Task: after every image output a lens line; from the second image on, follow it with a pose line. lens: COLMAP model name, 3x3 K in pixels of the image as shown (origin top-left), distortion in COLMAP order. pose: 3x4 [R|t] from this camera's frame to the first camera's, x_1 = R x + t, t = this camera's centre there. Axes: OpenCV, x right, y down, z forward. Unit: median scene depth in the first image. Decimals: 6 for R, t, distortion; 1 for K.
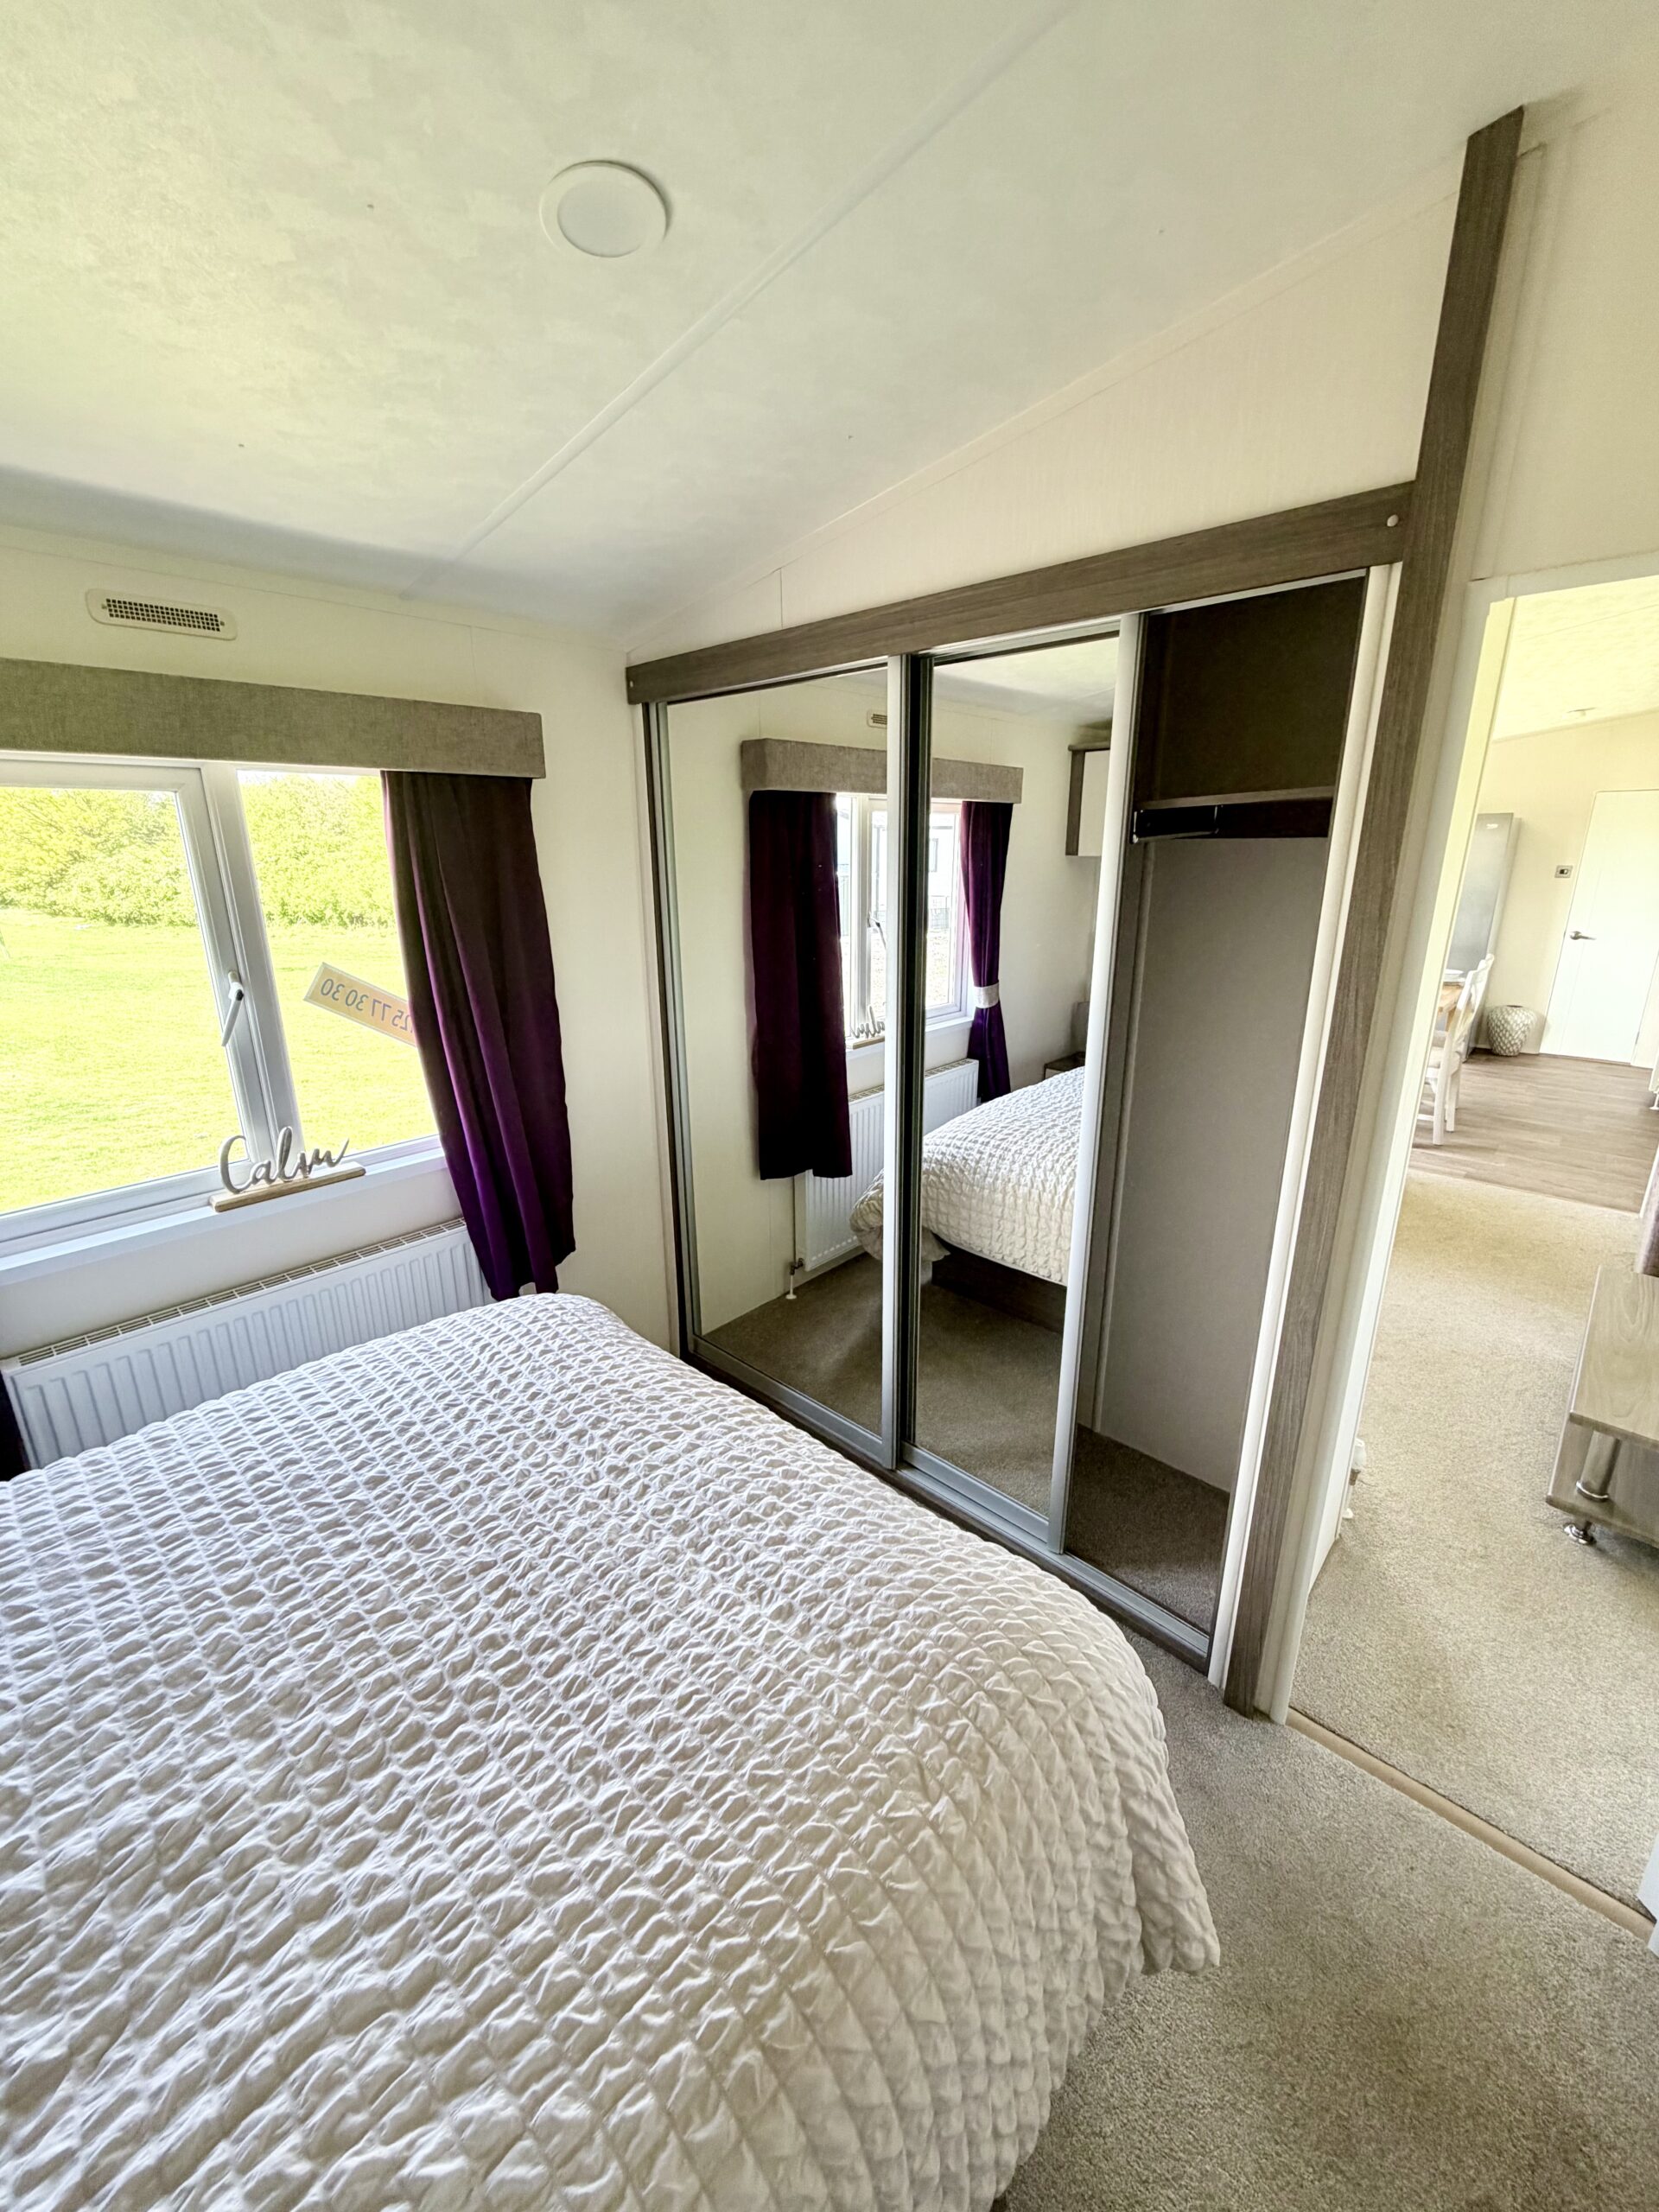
lens RADIAL K [[878.5, 0, 836.8], [0, 878.5, 1101.0], [0, 0, 1]] dist [0.001045, -0.000536]
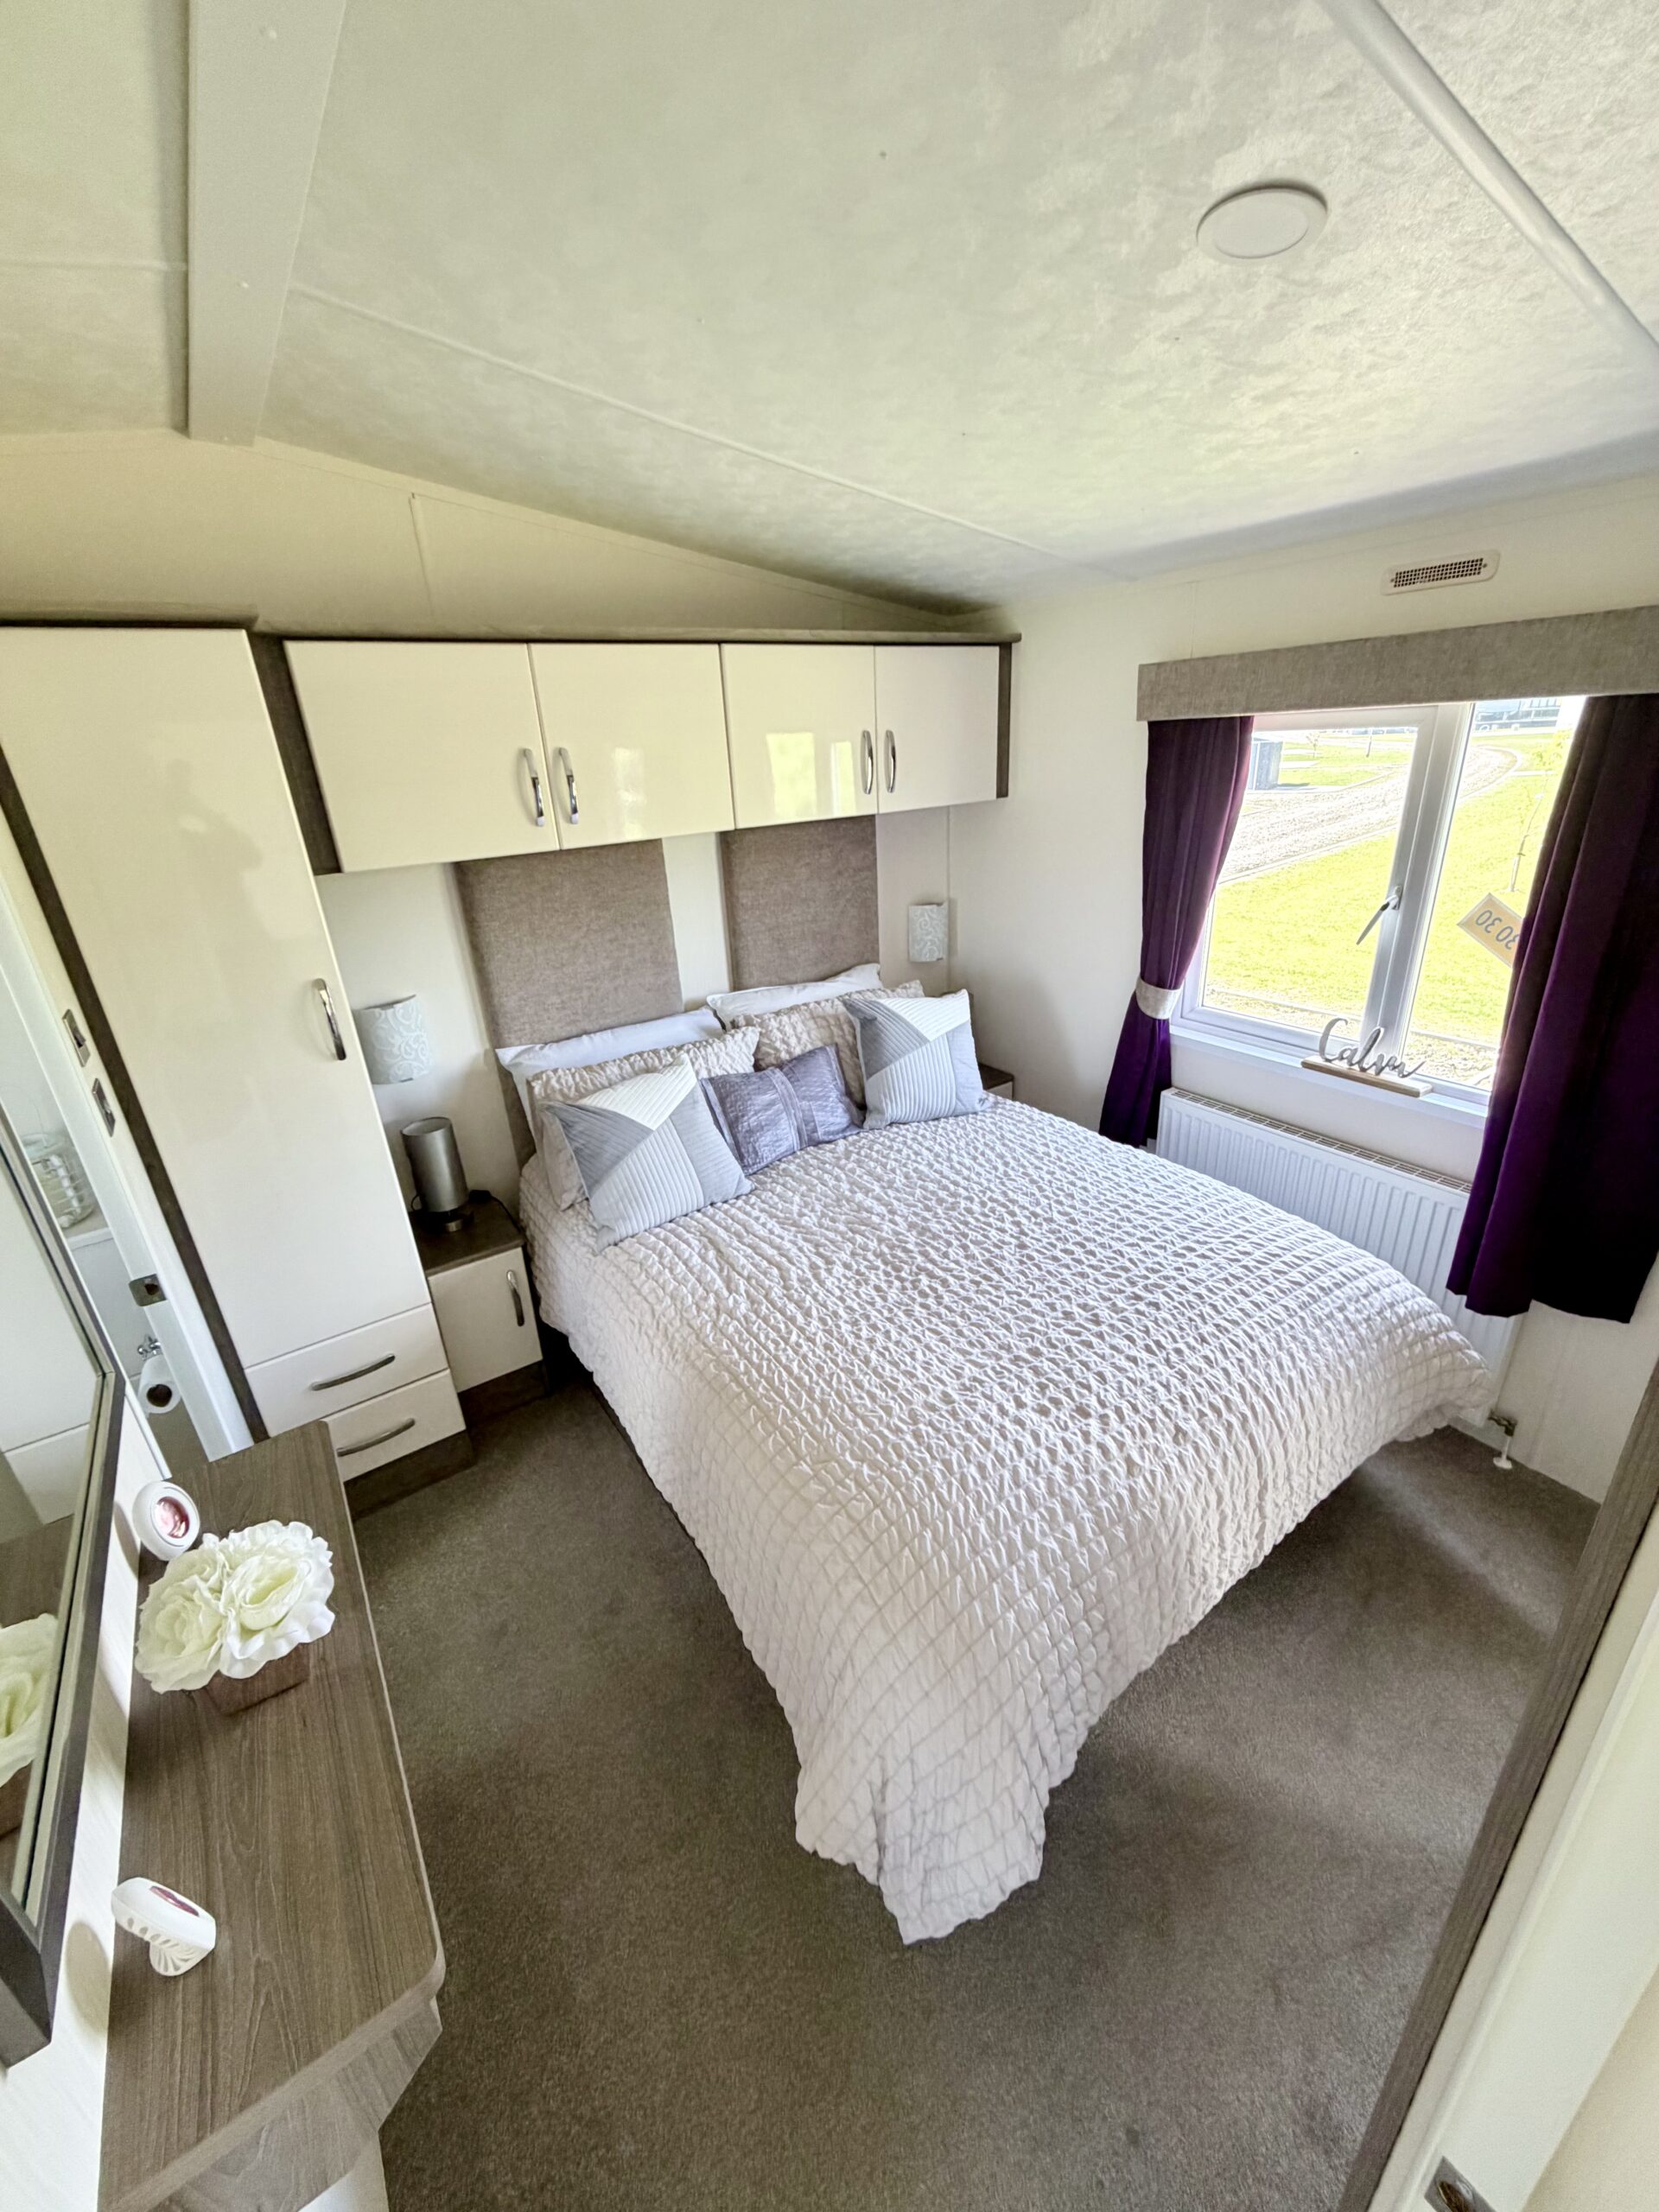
lens RADIAL K [[878.5, 0, 829.2], [0, 878.5, 1102.1], [0, 0, 1]] dist [0.001045, -0.000536]
pose [[-0.225140, 0.390914, -0.892468, 0.957935], [-0.223363, 0.870881, 0.437806, -0.364798], [0.948378, 0.297912, -0.108754, 0.764815]]
